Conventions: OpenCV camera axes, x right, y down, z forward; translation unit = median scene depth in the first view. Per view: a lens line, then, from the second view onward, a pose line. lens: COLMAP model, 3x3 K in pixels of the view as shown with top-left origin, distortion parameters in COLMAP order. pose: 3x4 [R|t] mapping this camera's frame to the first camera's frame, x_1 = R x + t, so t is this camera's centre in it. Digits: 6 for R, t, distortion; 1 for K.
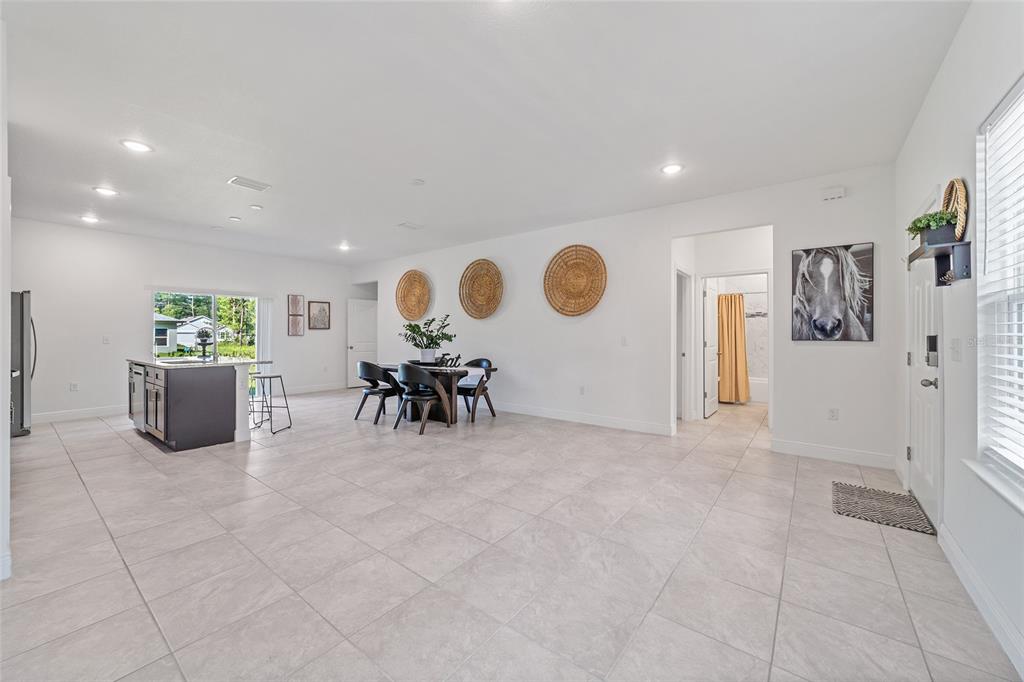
lens RADIAL K [[397.1, 0, 512.4], [0, 397.1, 326.7], [0, 0, 1]] dist [-0.001235, 0.000154]
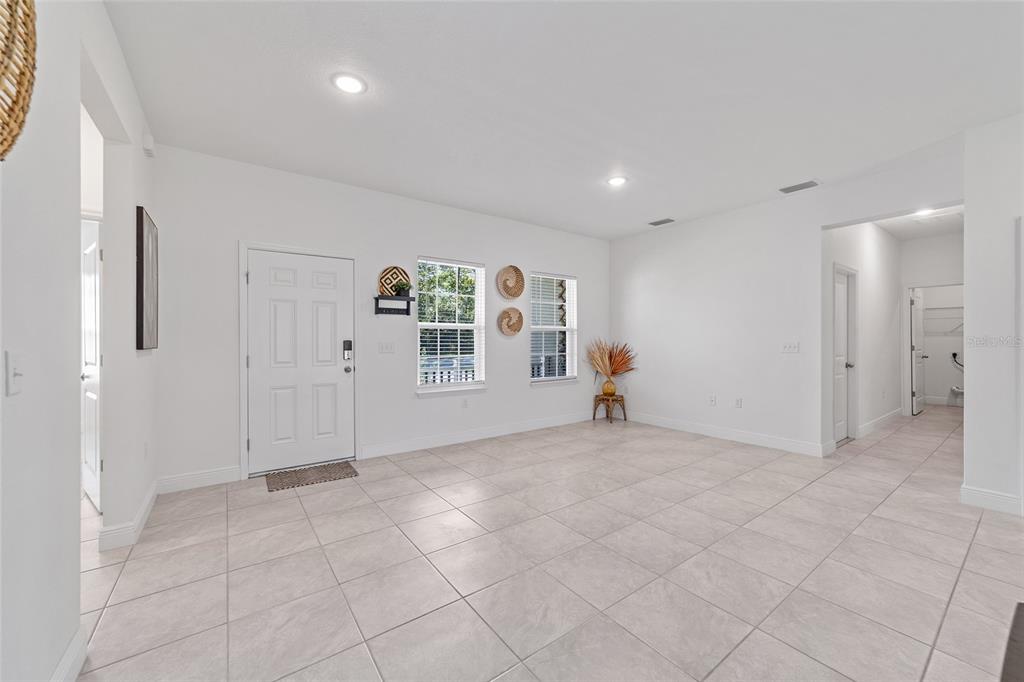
lens RADIAL K [[390.6, 0, 510.3], [0, 390.6, 338.6], [0, 0, 1]] dist [-0.003394, 0.000226]
pose [[-0.958341, 0.000962, 0.285625, -0.030322], [-0.005500, 0.999747, -0.021820, 0.028603], [-0.285574, -0.022482, -0.958093, 1.504024]]
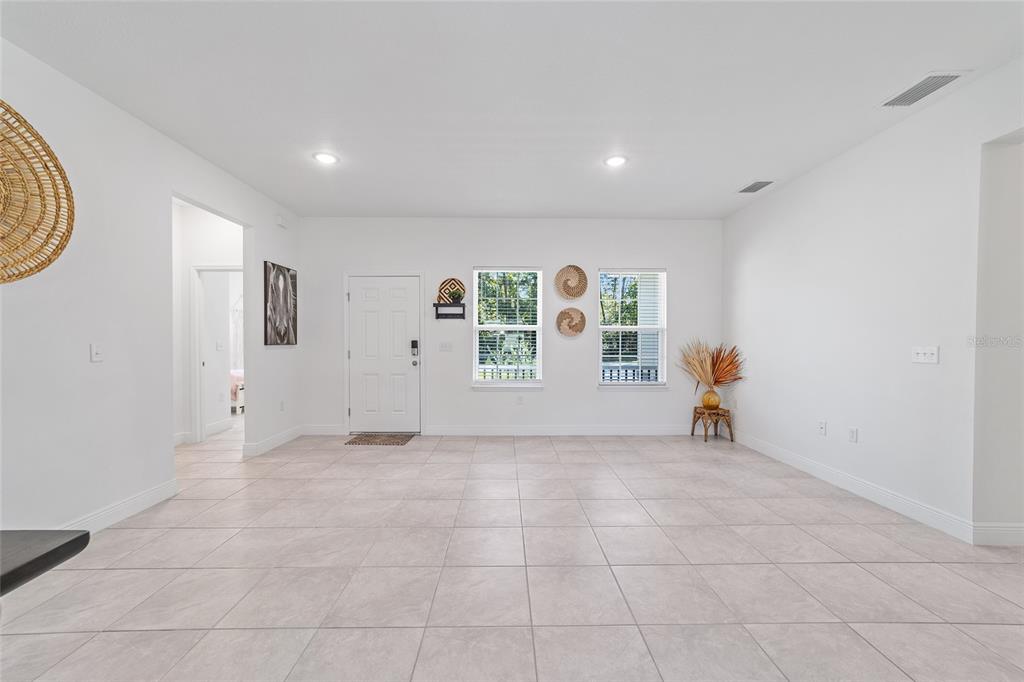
lens RADIAL K [[392.0, 0, 511.6], [0, 392.0, 345.7], [0, 0, 1]] dist [-0.002185, -0.000117]
pose [[-0.624025, -0.014287, 0.781273, -0.560870], [-0.019155, 0.999812, 0.002983, 0.021231], [-0.781169, -0.013104, -0.624182, 1.208255]]
